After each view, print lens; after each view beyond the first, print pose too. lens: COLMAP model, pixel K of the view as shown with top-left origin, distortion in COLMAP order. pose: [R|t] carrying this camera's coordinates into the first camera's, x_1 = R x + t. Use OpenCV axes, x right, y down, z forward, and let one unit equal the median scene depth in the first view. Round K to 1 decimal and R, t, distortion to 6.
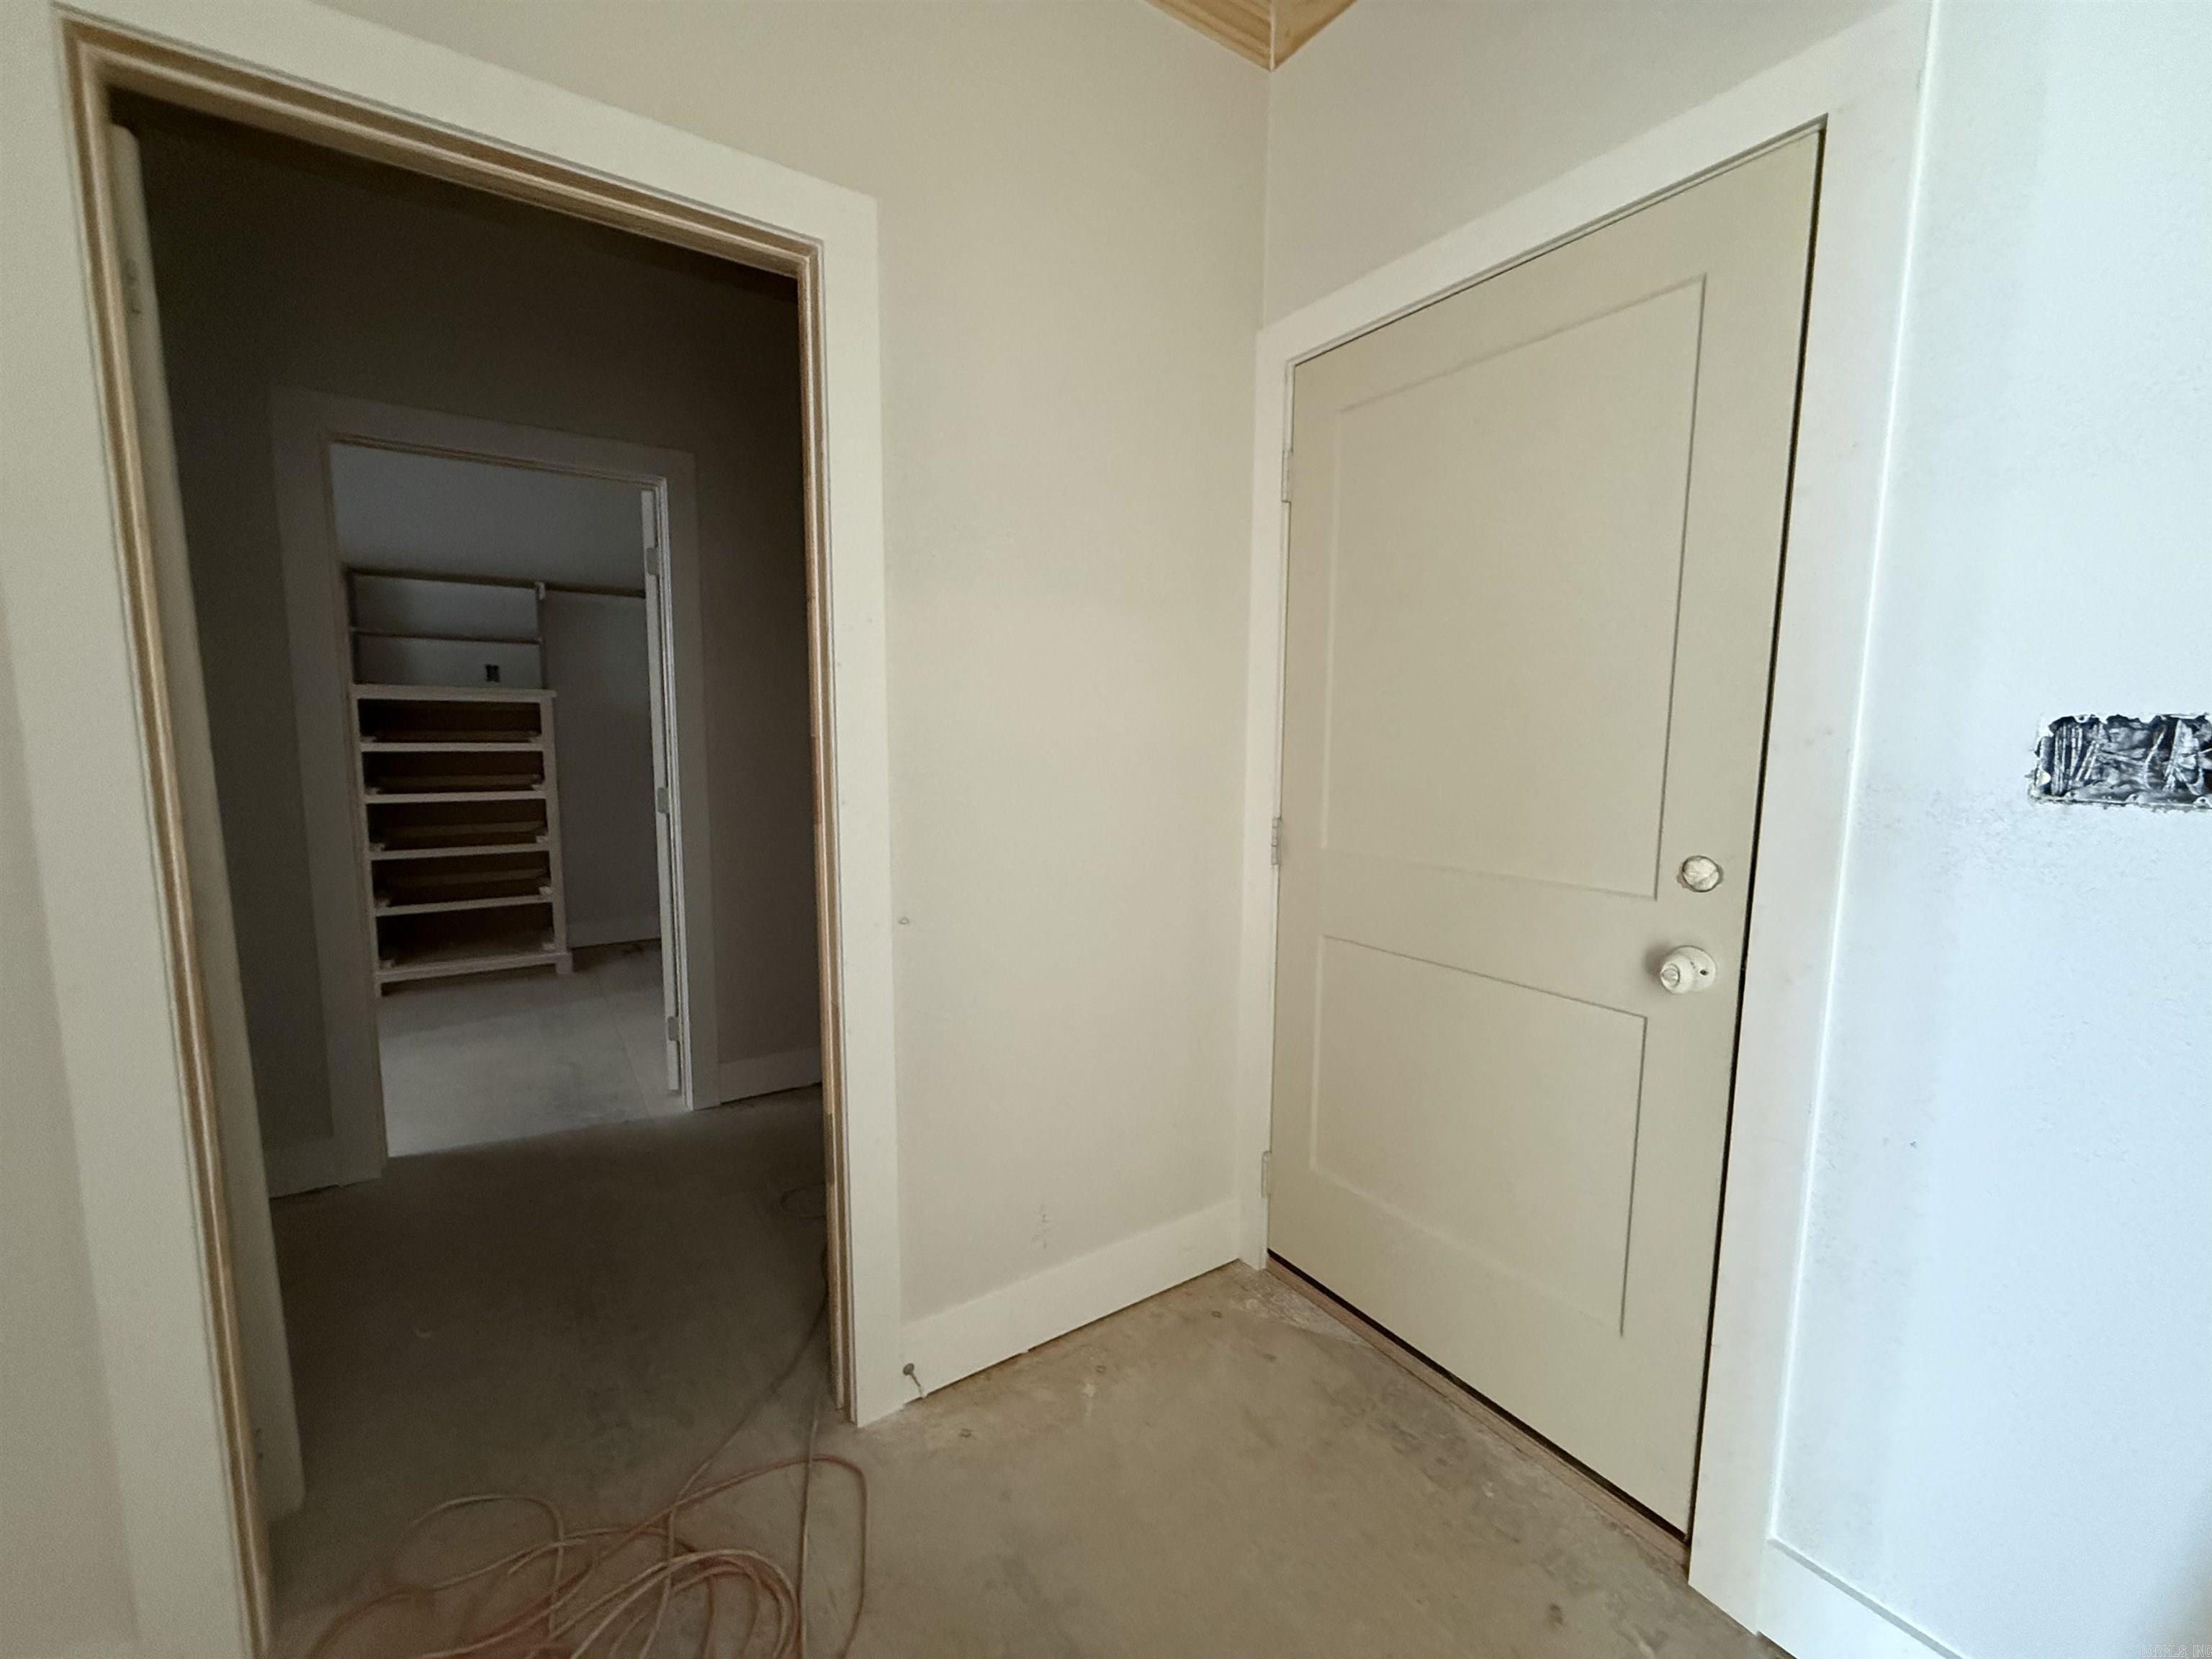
lens RADIAL K [[881.6, 0, 1100.4], [0, 881.6, 829.7], [0, 0, 1]] dist [0.000186, -0.000221]
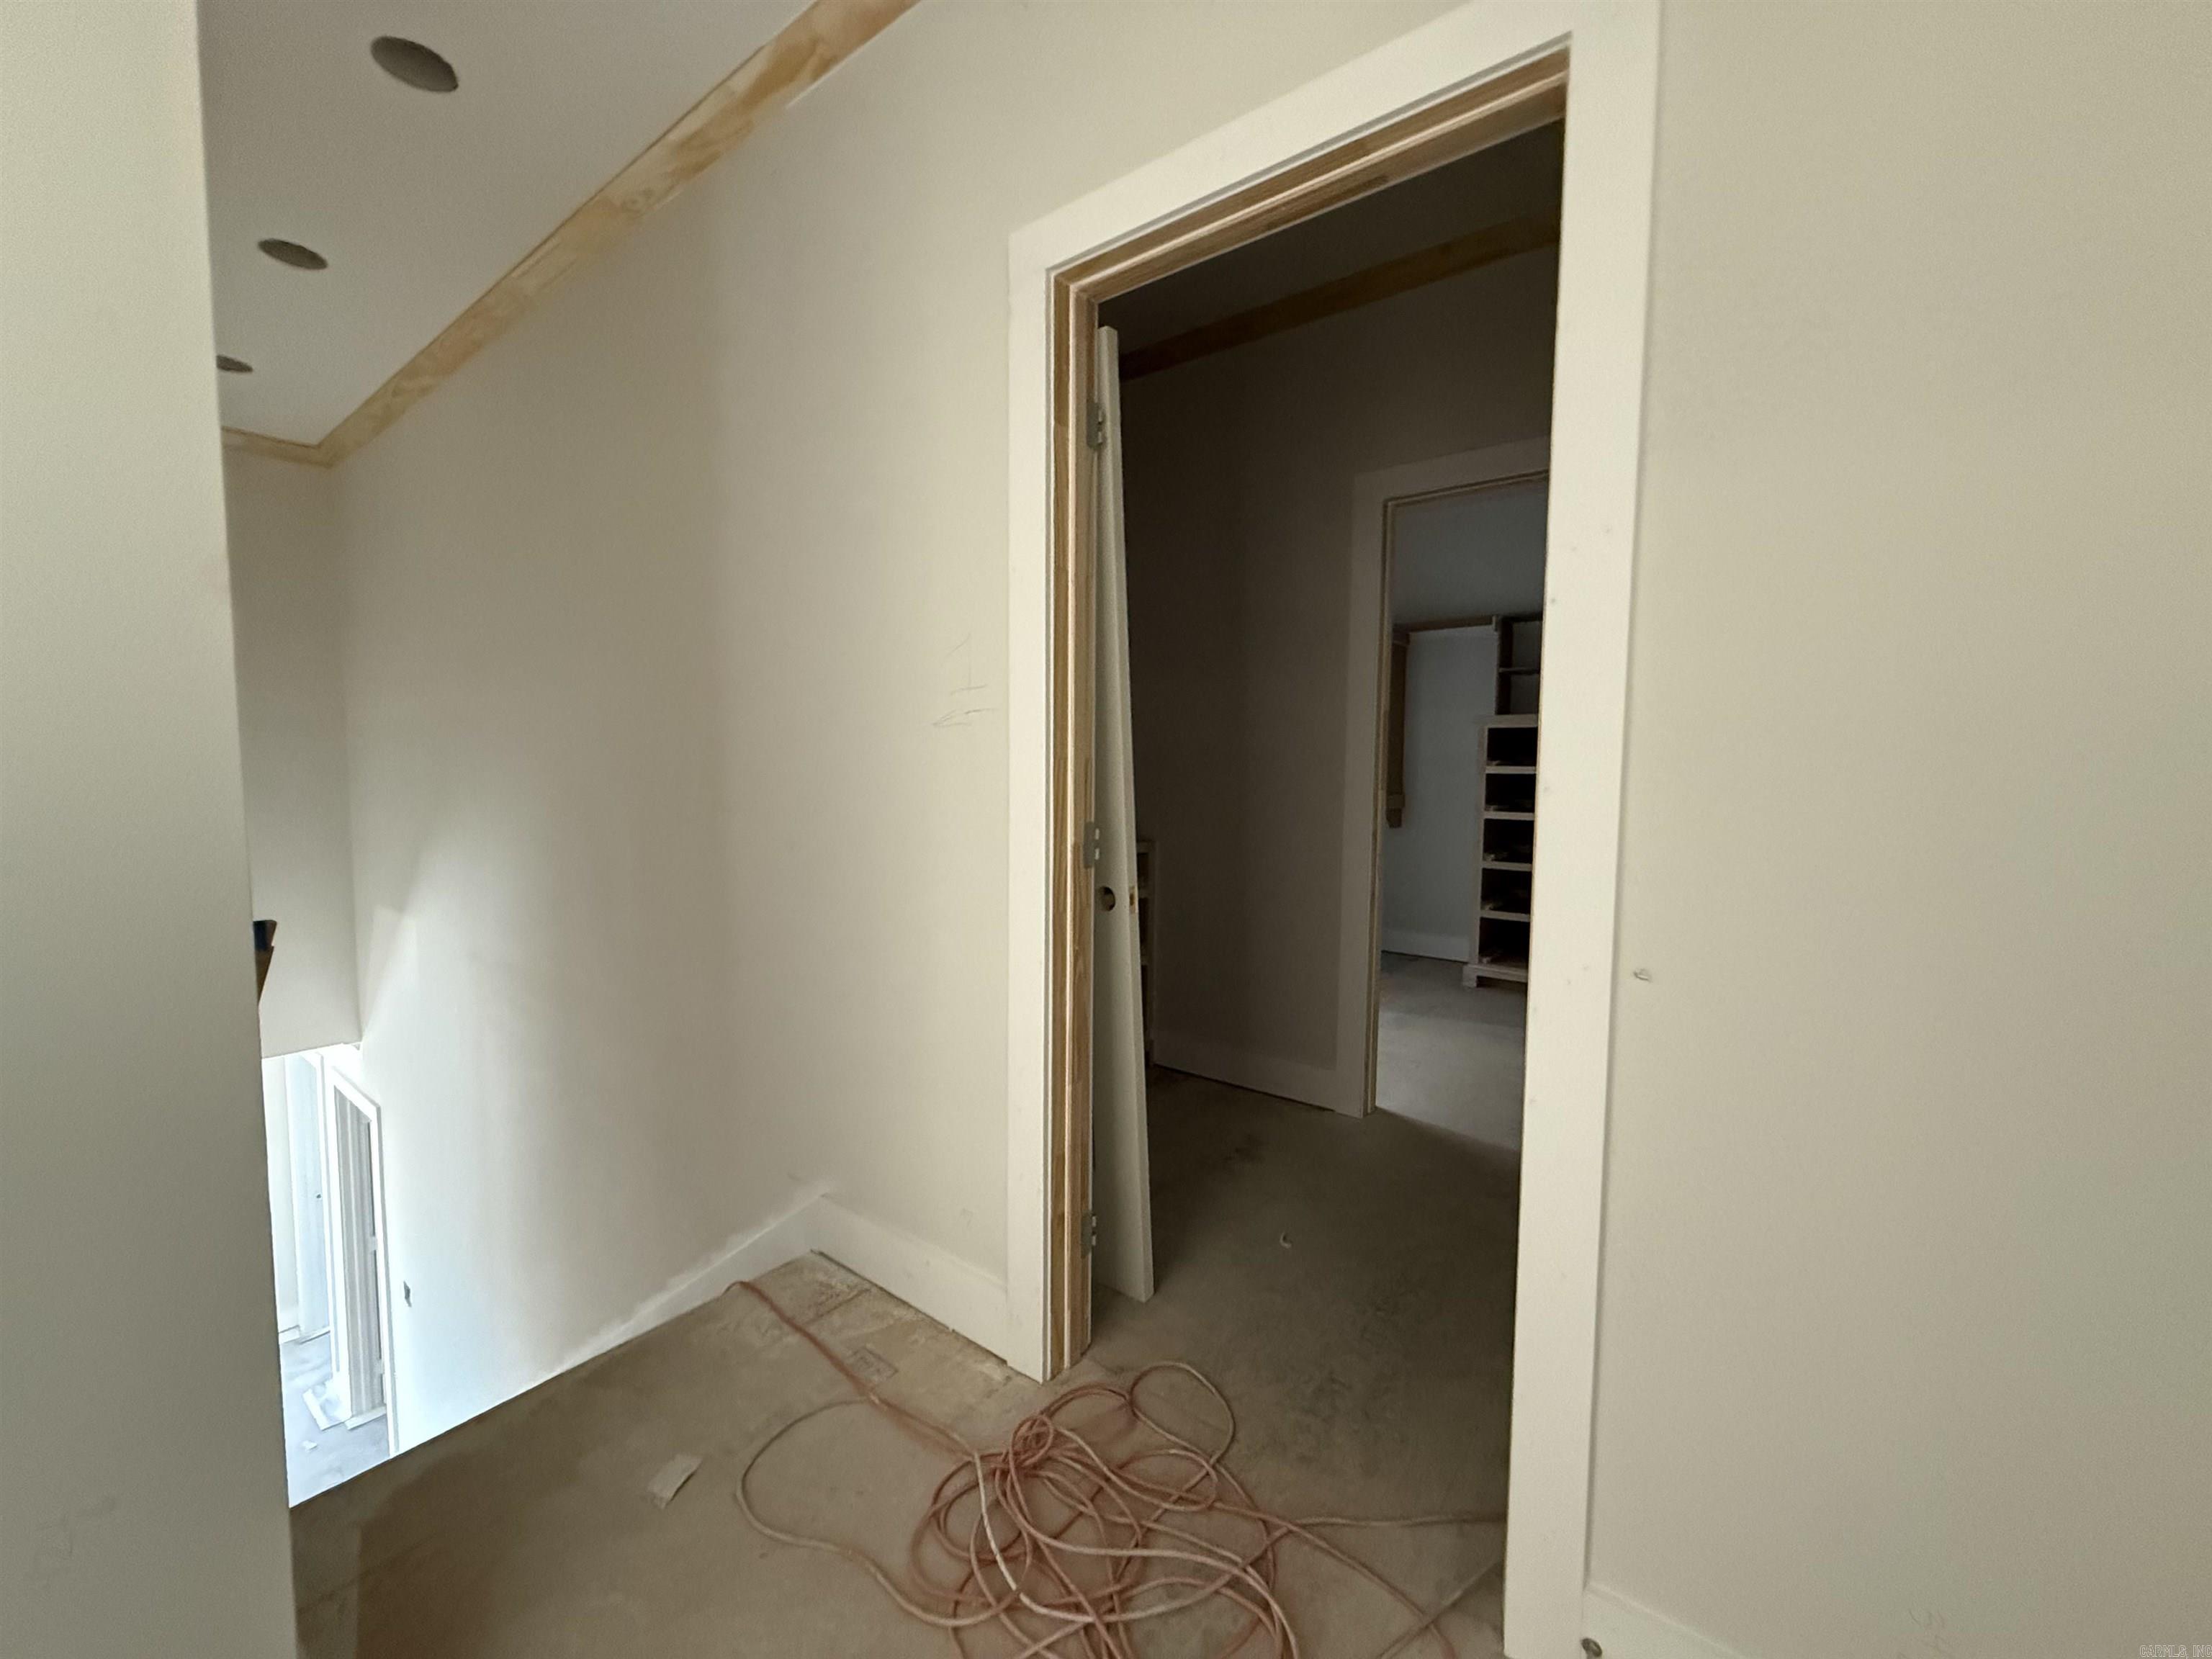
lens RADIAL K [[881.6, 0, 1091.7], [0, 881.6, 824.1], [0, 0, 1]] dist [0.000186, -0.000221]
pose [[0.299829, 0.054481, -0.952436, 0.286138], [-0.112617, 0.993409, 0.021372, 0.028125], [0.947323, 0.100852, 0.303988, 0.413538]]
